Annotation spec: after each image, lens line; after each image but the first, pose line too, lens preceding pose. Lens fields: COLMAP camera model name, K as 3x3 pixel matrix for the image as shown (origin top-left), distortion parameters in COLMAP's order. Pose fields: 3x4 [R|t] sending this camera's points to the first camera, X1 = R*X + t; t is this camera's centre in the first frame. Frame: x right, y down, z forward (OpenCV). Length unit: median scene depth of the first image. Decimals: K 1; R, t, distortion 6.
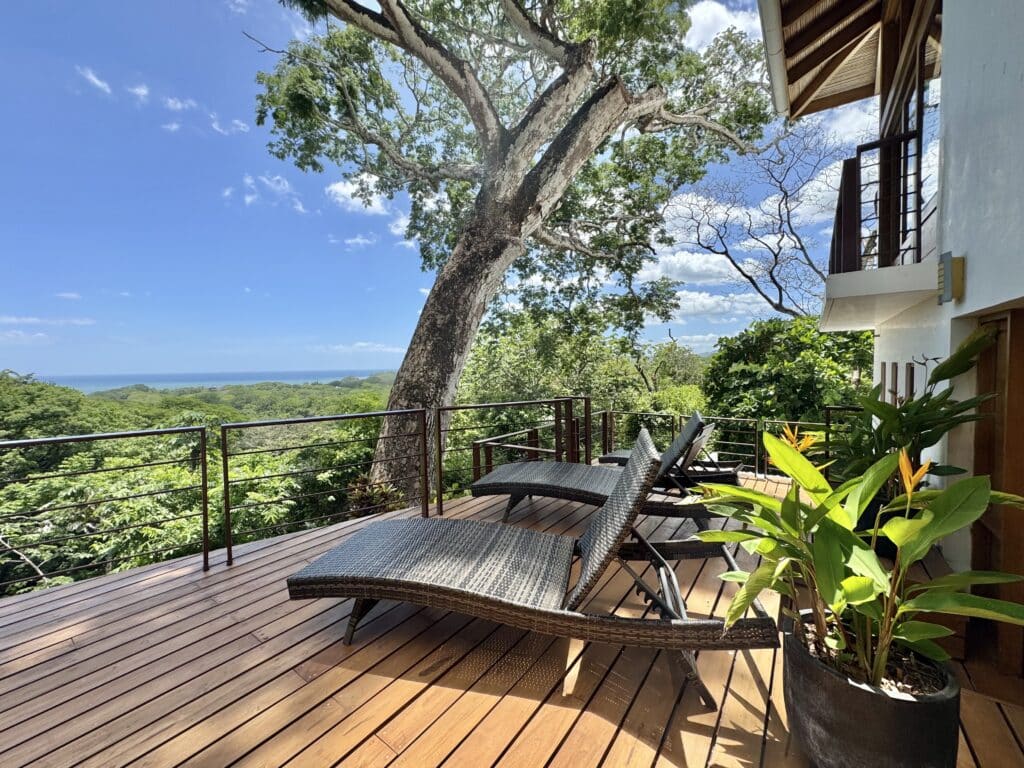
lens RADIAL K [[409.0, 0, 506.7], [0, 409.0, 381.5], [0, 0, 1]] dist [-0.000833, 0.000882]
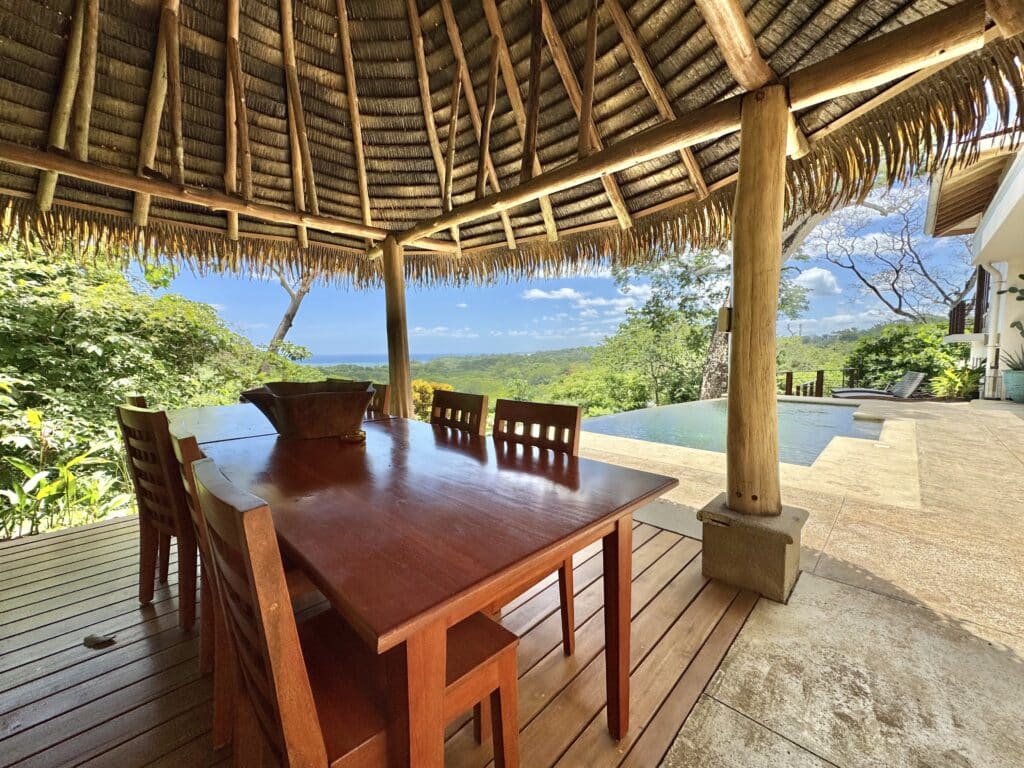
lens RADIAL K [[409.0, 0, 515.7], [0, 409.0, 377.2], [0, 0, 1]] dist [-0.000833, 0.000882]
pose [[0.992130, 0.017516, -0.123978, -0.387120], [-0.014352, 0.999549, 0.026366, 0.012551], [0.124384, -0.024380, 0.991935, -0.459922]]
